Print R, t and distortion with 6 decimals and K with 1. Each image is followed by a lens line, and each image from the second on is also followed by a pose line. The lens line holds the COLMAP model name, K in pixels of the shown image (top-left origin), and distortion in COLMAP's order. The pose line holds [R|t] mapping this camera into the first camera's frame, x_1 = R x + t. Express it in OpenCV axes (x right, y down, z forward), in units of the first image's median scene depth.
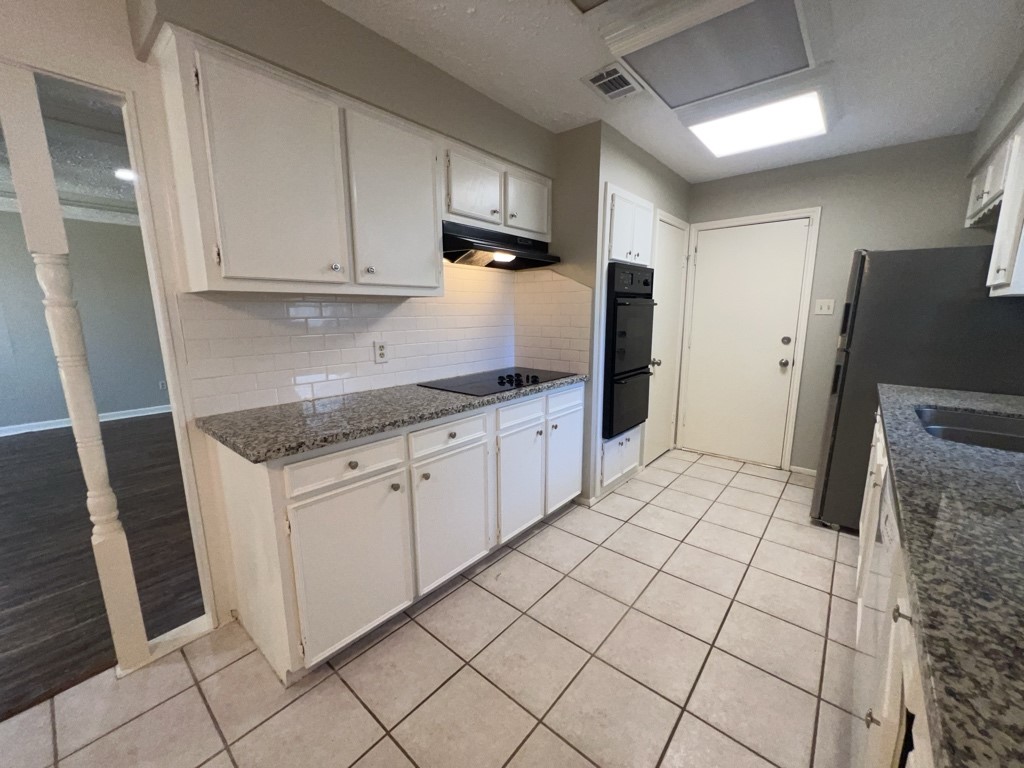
lens RADIAL K [[408.2, 0, 512.0], [0, 408.2, 384.0], [0, 0, 1]] dist [-0.001388, 0.000485]
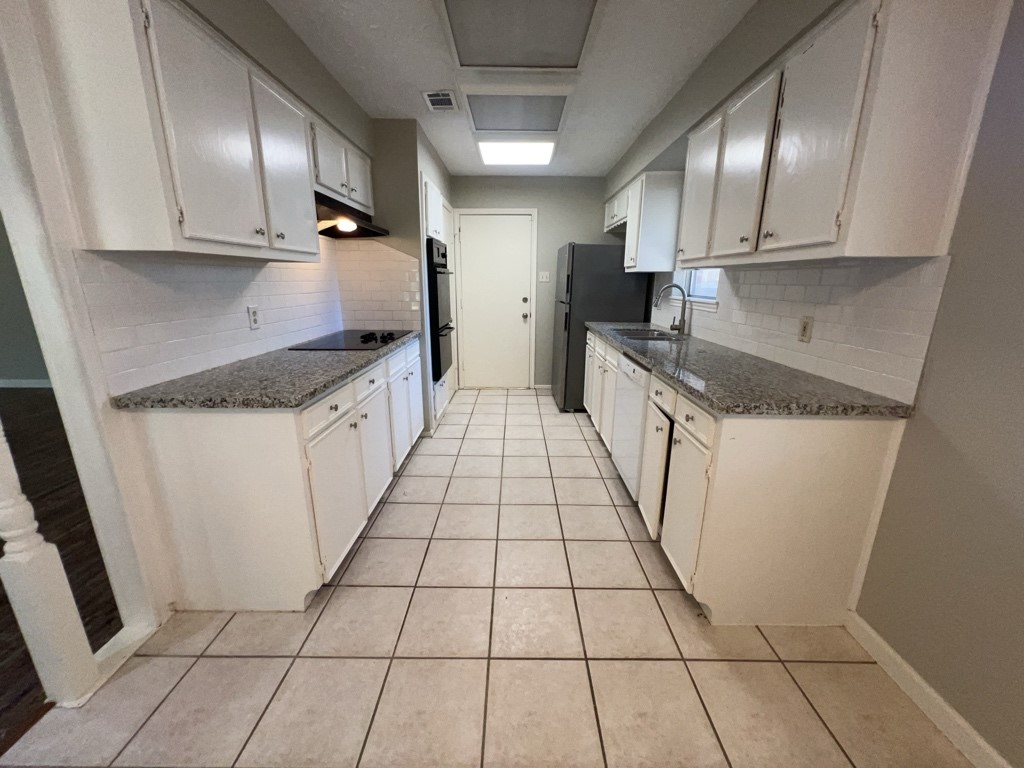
lens RADIAL K [[408.2, 0, 512.0], [0, 408.2, 384.0], [0, 0, 1]] dist [-0.001388, 0.000485]
pose [[0.766520, -0.152091, 0.623952, -0.419837], [0.105974, 0.988189, 0.110688, 0.031089], [-0.633417, -0.018722, 0.773584, -0.135933]]
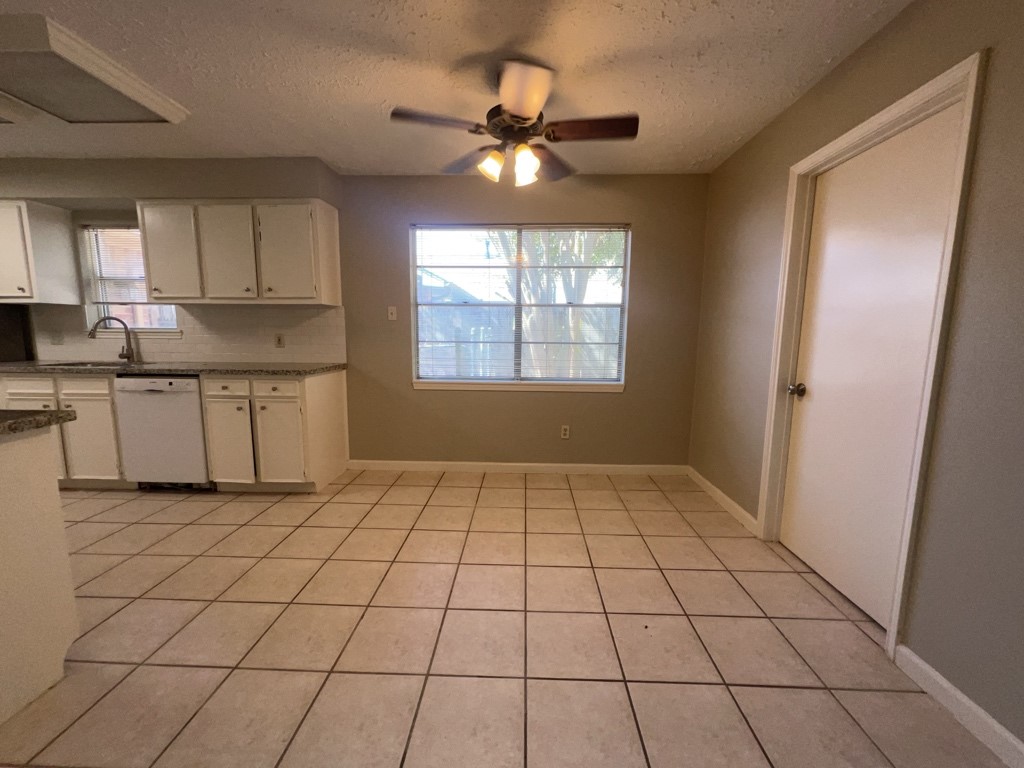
lens RADIAL K [[408.2, 0, 512.0], [0, 408.2, 384.0], [0, 0, 1]] dist [-0.001388, 0.000485]
pose [[-0.625180, -0.103792, 0.773548, -1.096685], [0.132995, 0.962456, 0.236625, -0.008219], [-0.769066, 0.250812, -0.587904, 0.340135]]
